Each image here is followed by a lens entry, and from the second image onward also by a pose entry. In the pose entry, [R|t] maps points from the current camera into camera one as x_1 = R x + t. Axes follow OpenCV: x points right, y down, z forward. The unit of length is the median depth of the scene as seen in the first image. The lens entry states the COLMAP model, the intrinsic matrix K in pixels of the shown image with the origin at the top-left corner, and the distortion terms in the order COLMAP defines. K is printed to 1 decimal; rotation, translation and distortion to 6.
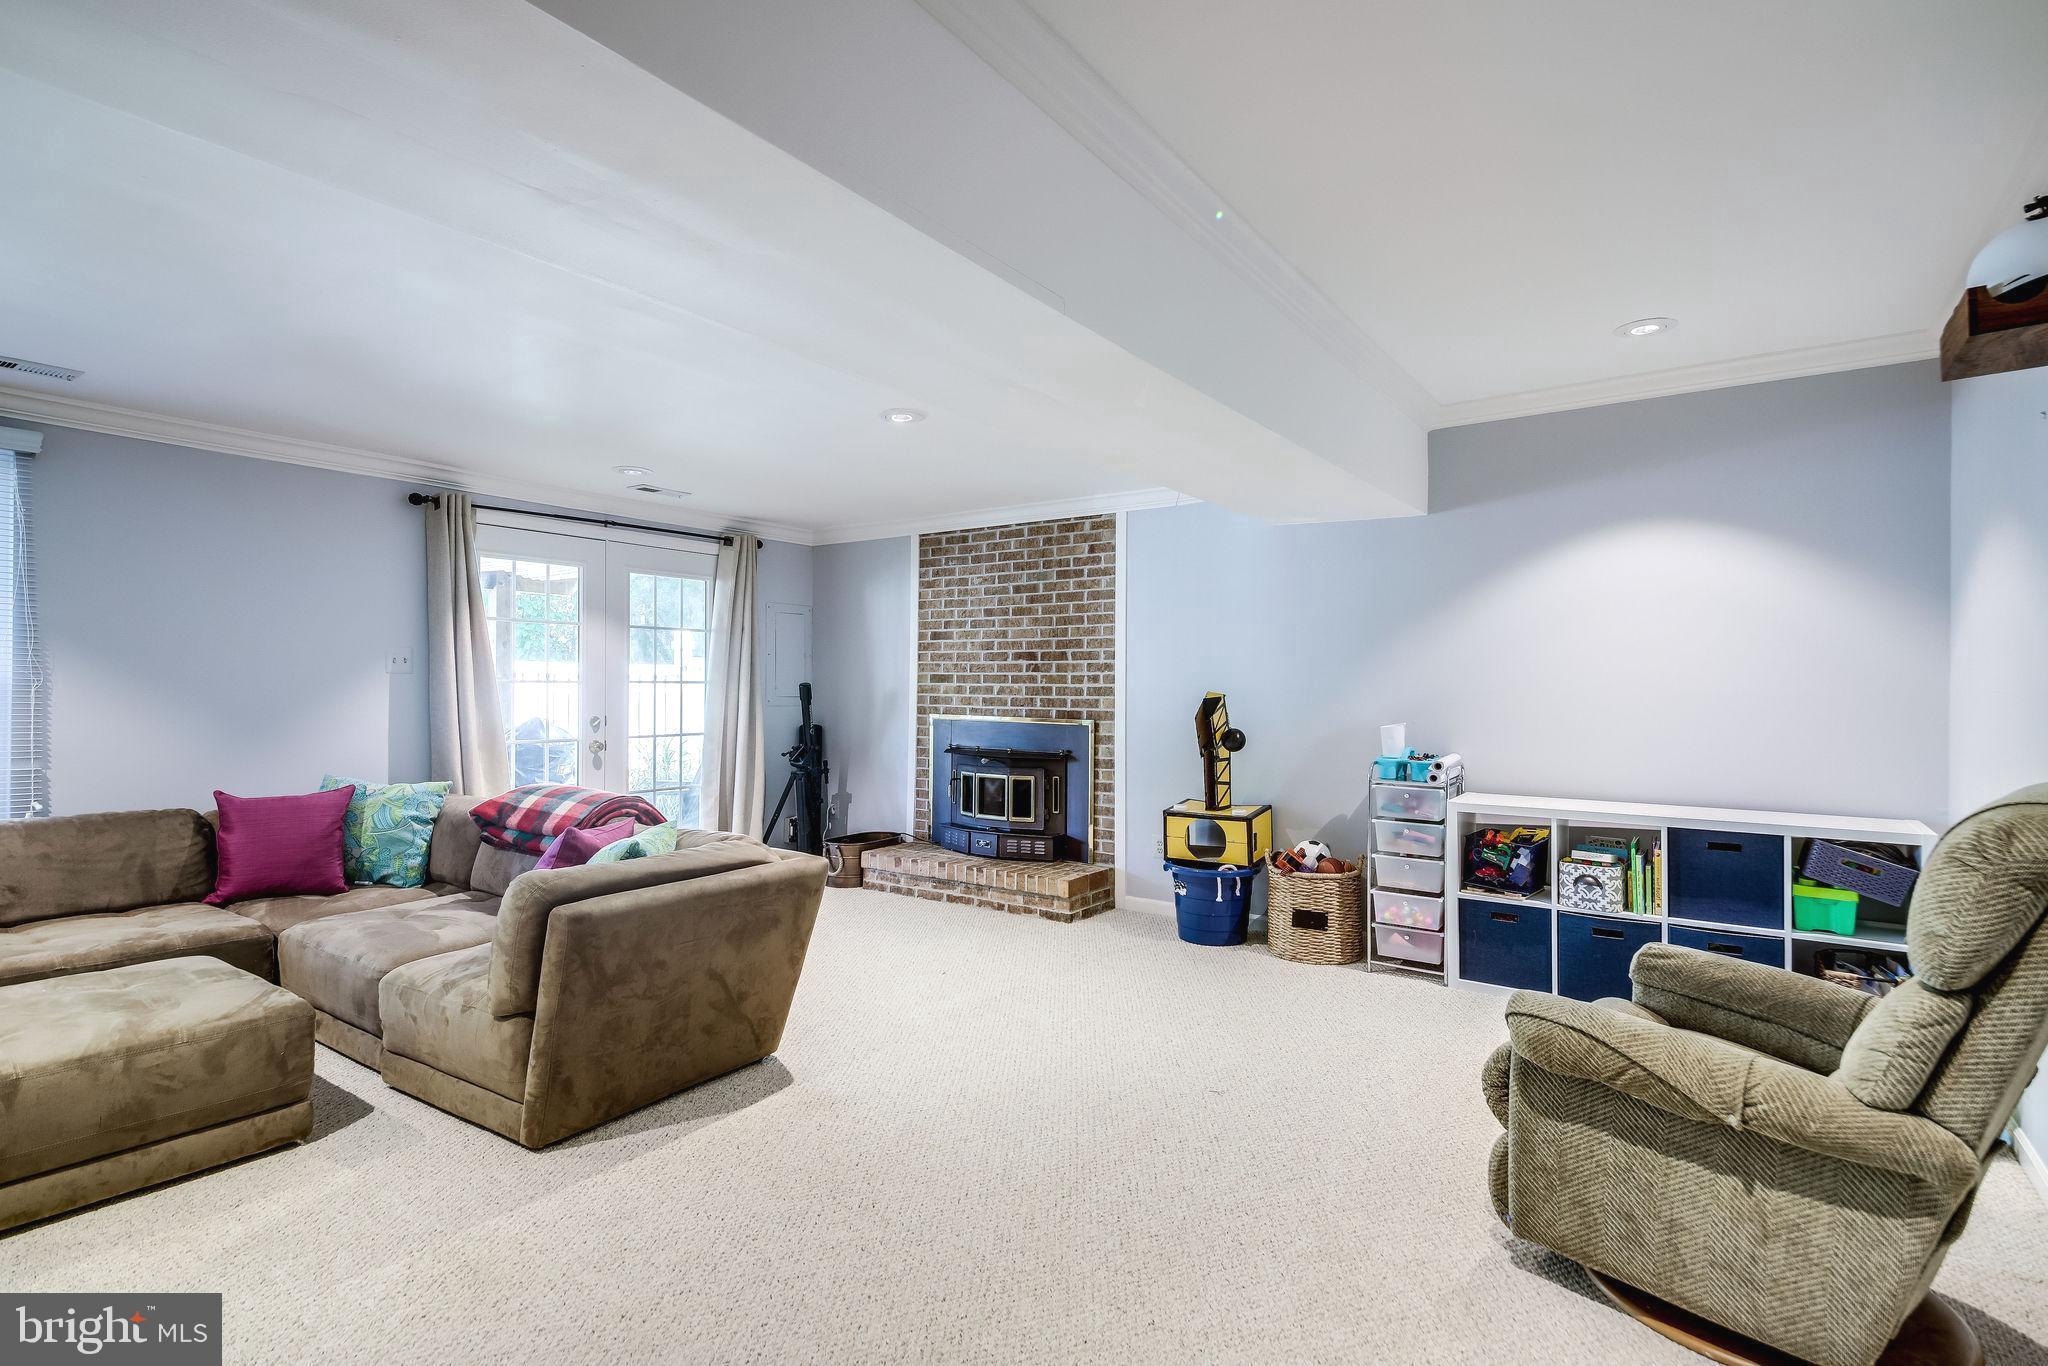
lens RADIAL K [[1008.8, 0, 1032.2], [0, 1008.8, 681.1], [0, 0, 1]] dist [0.027305, -0.019224]
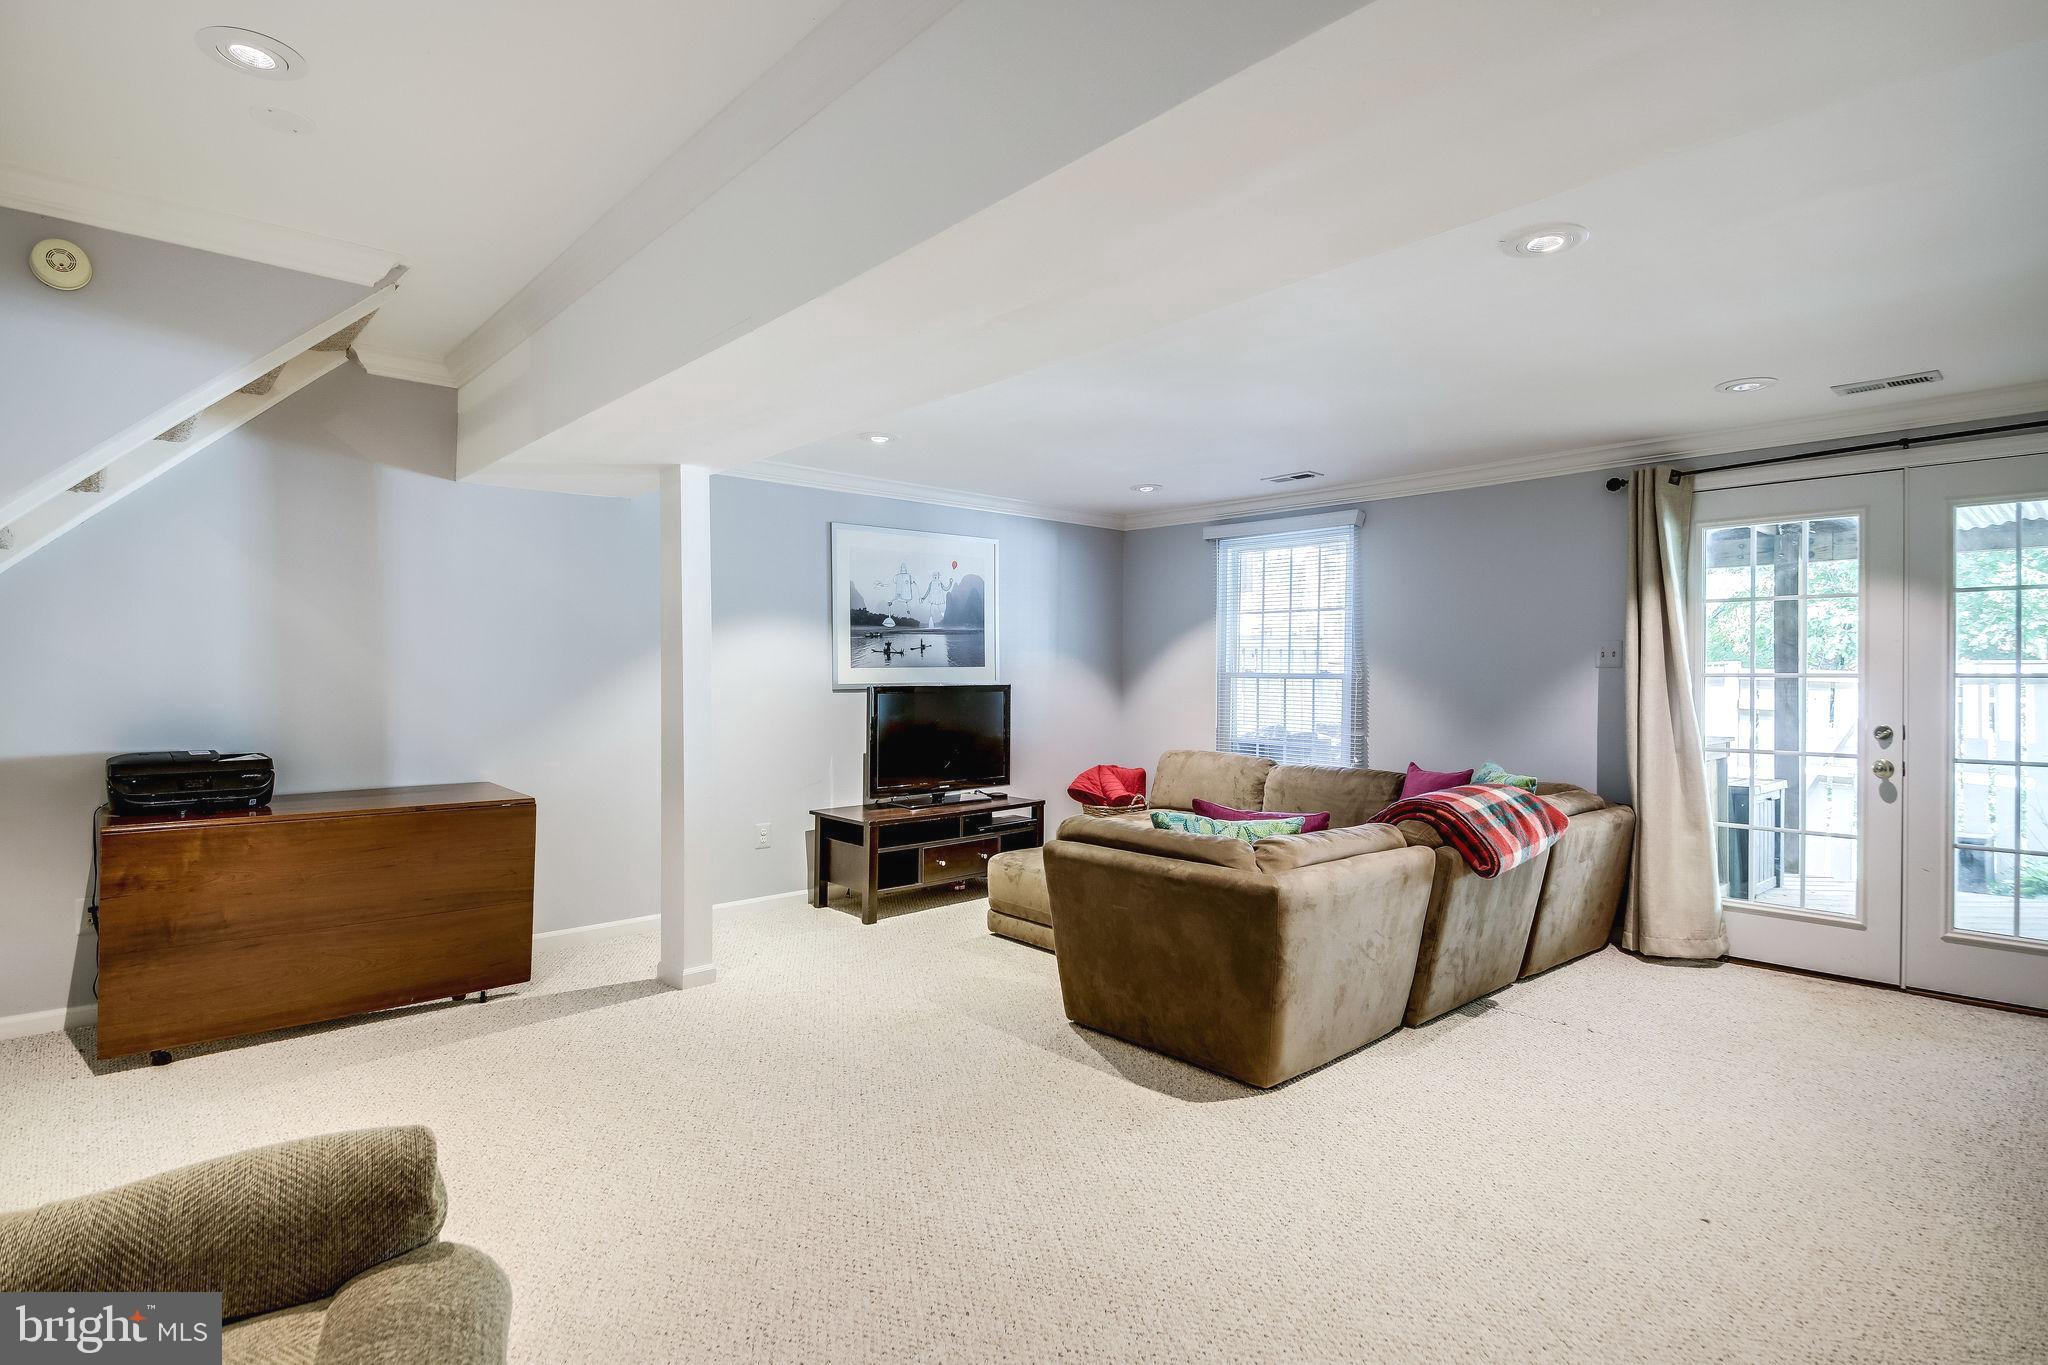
lens RADIAL K [[1008.8, 0, 1012.7], [0, 1008.8, 677.1], [0, 0, 1]] dist [0.027305, -0.019224]
pose [[-0.248205, -0.003352, -0.968702, 0.381746], [0.000221, 0.999994, -0.003517, 0.004261], [0.968707, -0.001087, -0.248203, 0.576147]]
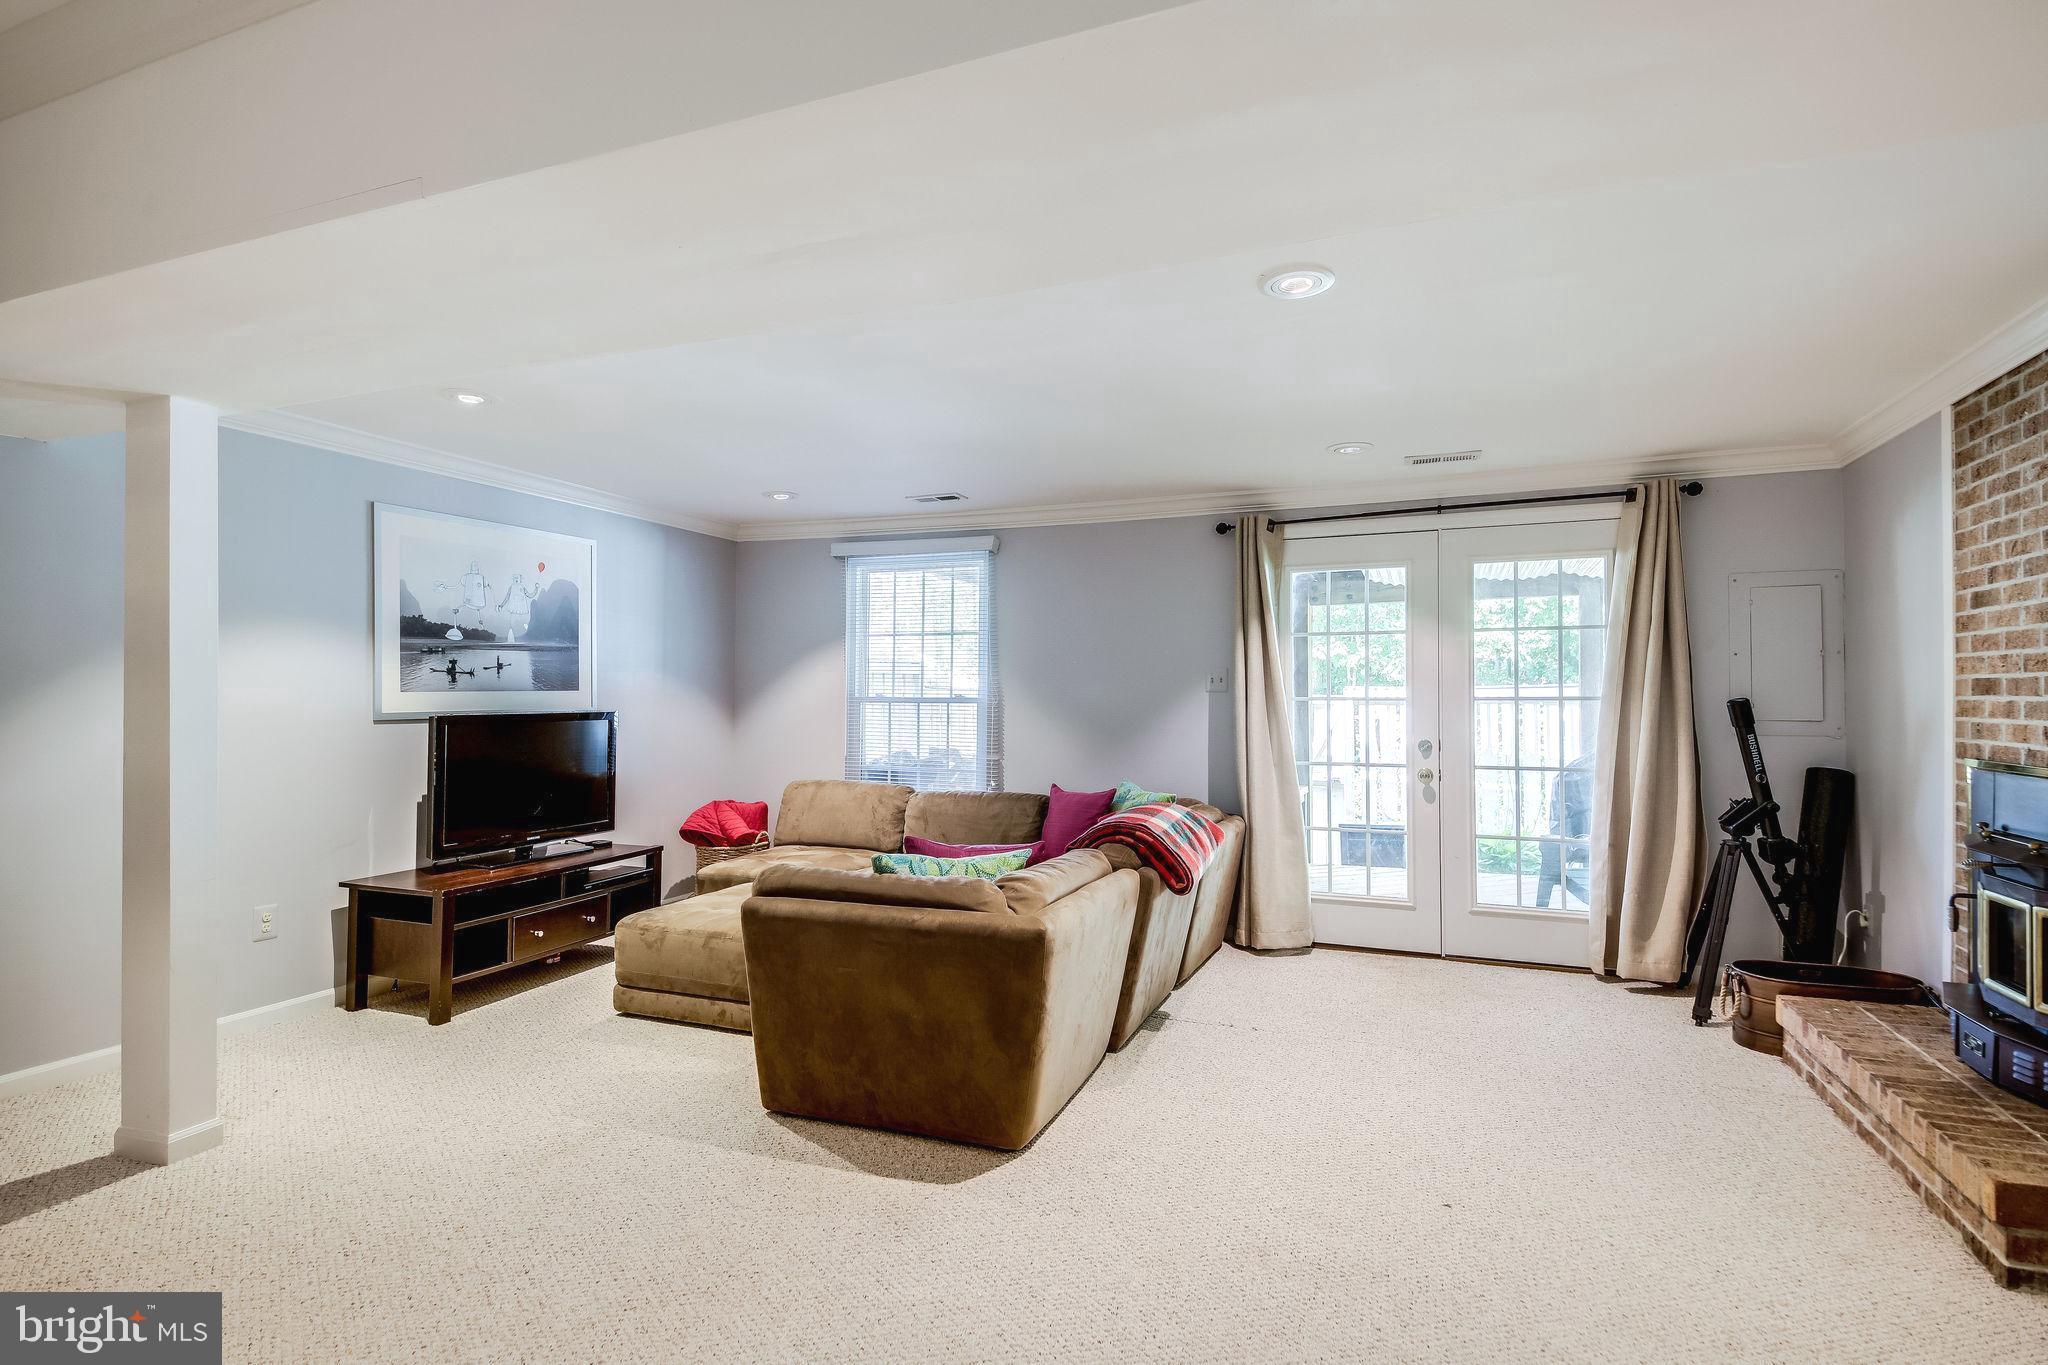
lens RADIAL K [[1008.8, 0, 1018.0], [0, 1008.8, 679.7], [0, 0, 1]] dist [0.027305, -0.019224]
pose [[0.210013, -0.025378, -0.977369, 0.316313], [0.005303, 0.999678, -0.024818, 0.004314], [0.977684, 0.000029, 0.210080, 0.473639]]
